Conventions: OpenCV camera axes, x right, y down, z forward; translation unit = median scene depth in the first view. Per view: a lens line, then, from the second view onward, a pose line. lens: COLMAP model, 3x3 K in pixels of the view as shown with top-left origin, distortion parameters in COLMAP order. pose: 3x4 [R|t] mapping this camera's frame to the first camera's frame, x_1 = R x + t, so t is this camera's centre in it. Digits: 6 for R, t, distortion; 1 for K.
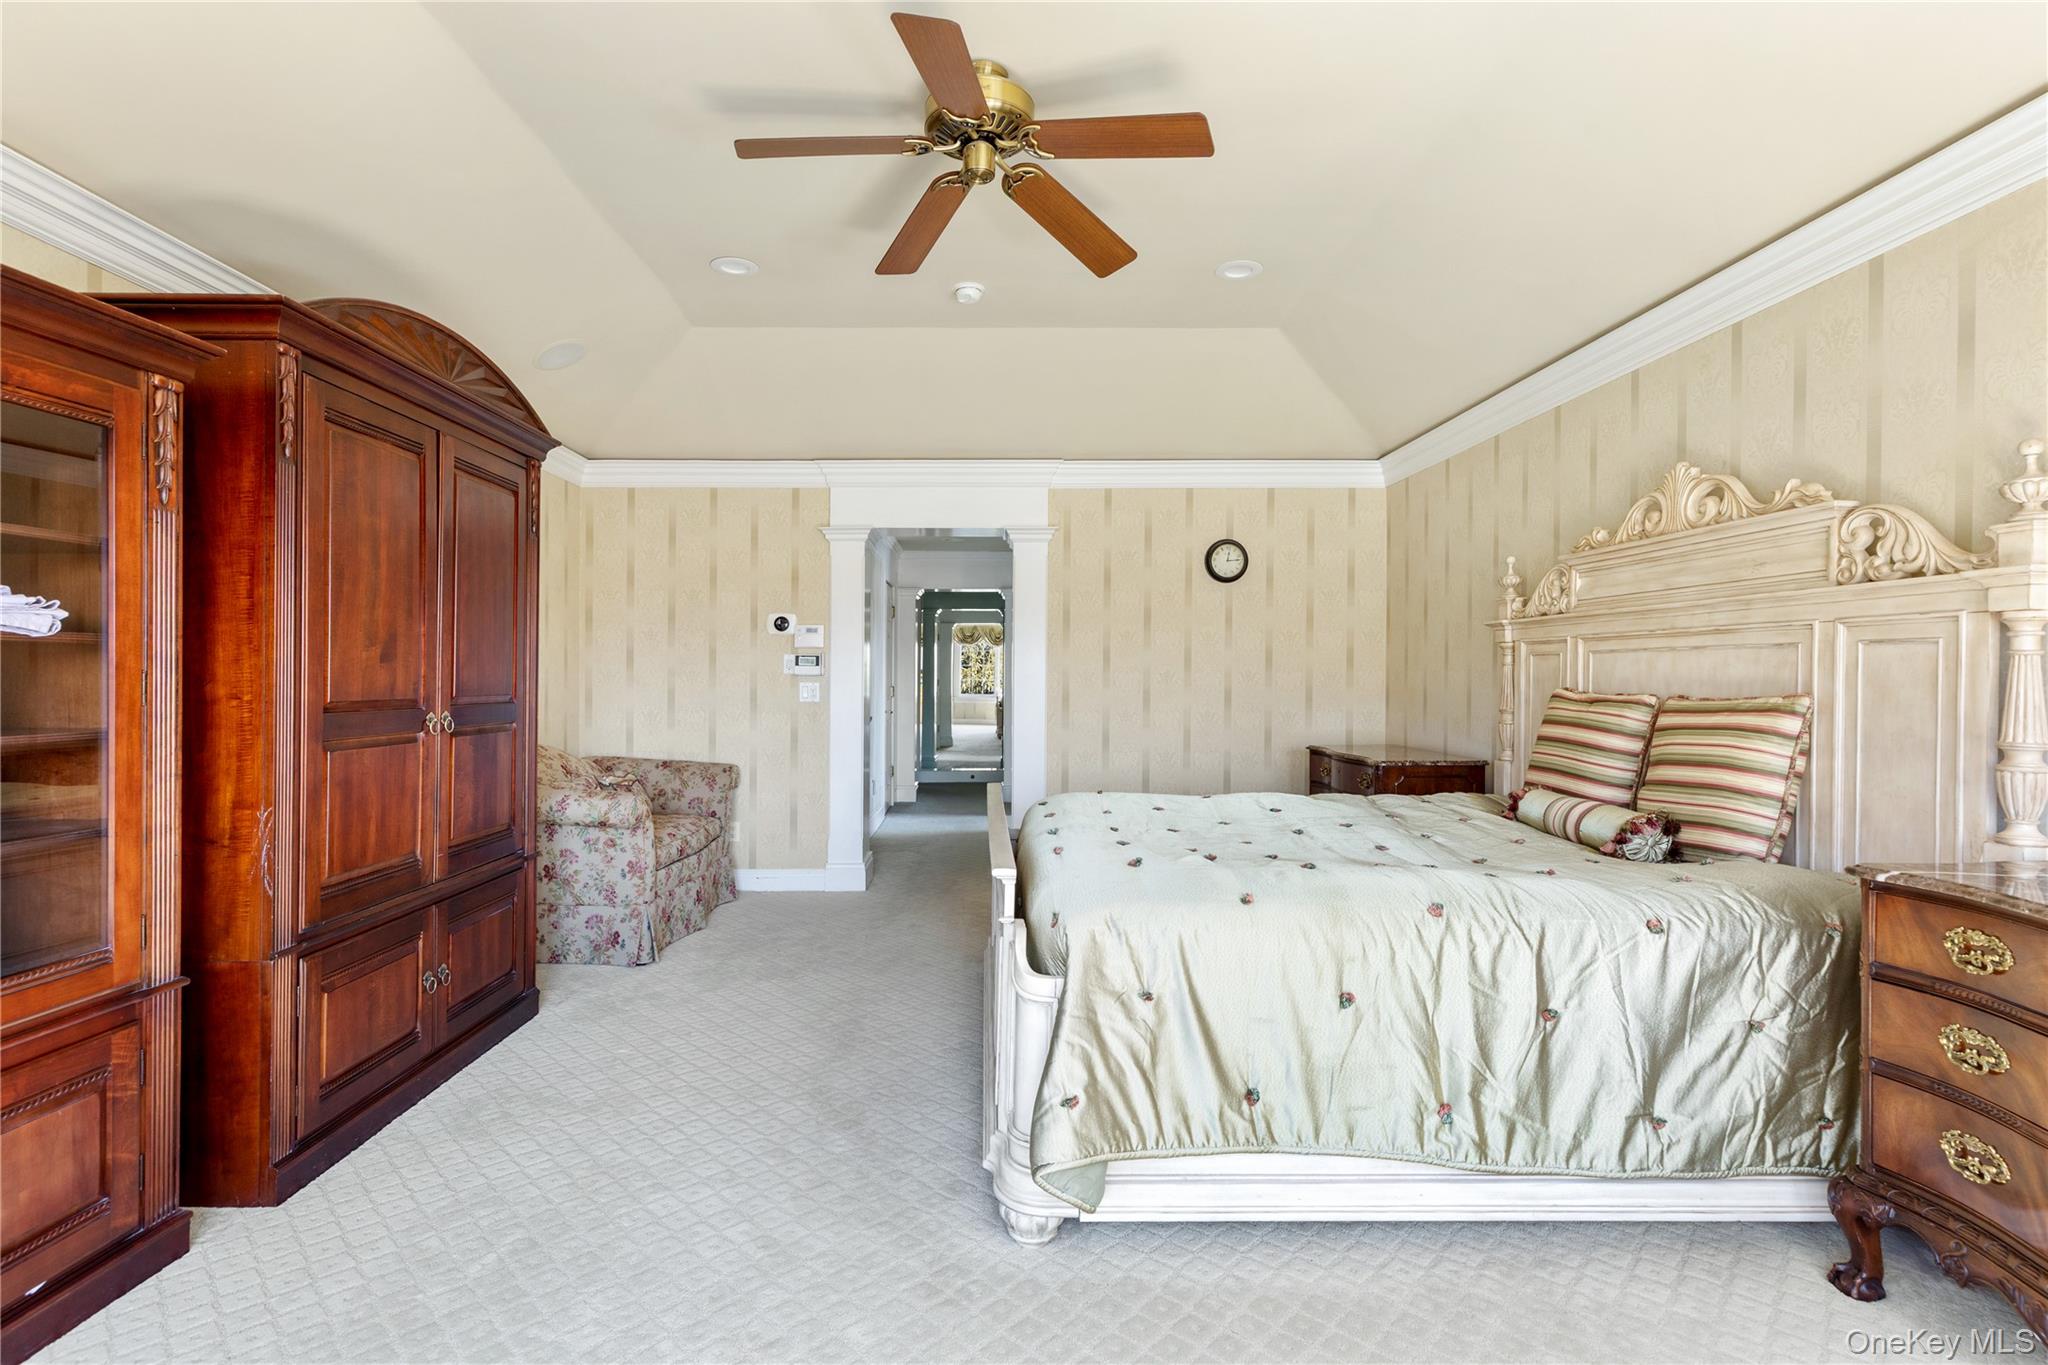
lens RADIAL K [[977.4, 0, 1020.7], [0, 977.4, 679.9], [0, 0, 1]] dist [0.000200, 0.000084]
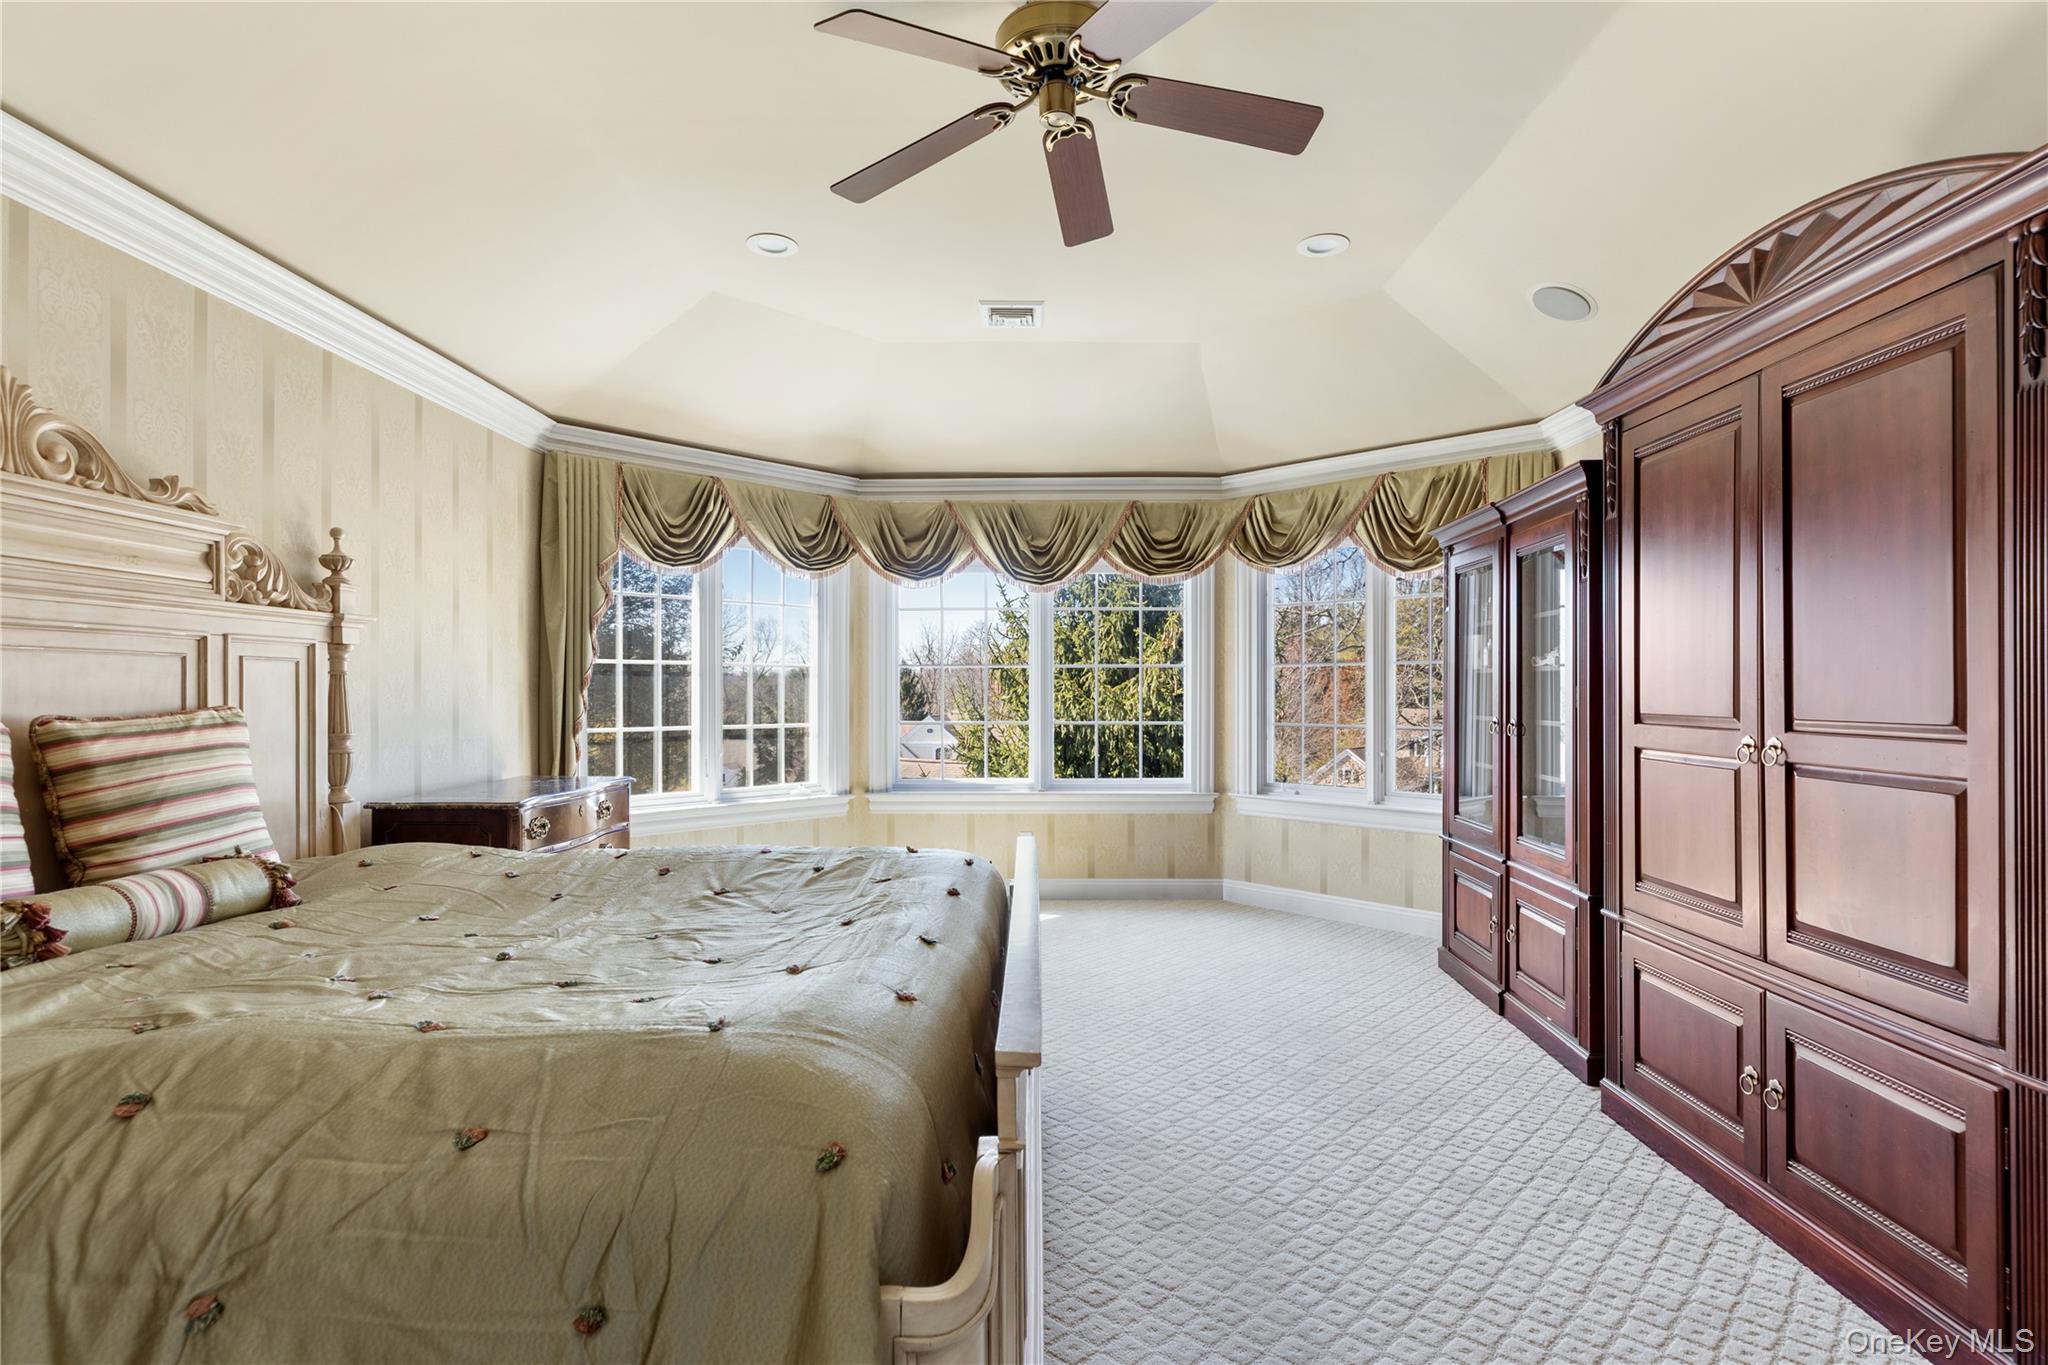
lens RADIAL K [[981.3, 0, 1023.7], [0, 981.3, 683.6], [0, 0, 1]] dist [0.000262, -0.000003]
pose [[-0.999702, -0.000964, 0.024374, -0.040614], [-0.000889, 0.999995, 0.003089, -0.012865], [-0.024377, 0.003066, -0.999698, 2.035957]]
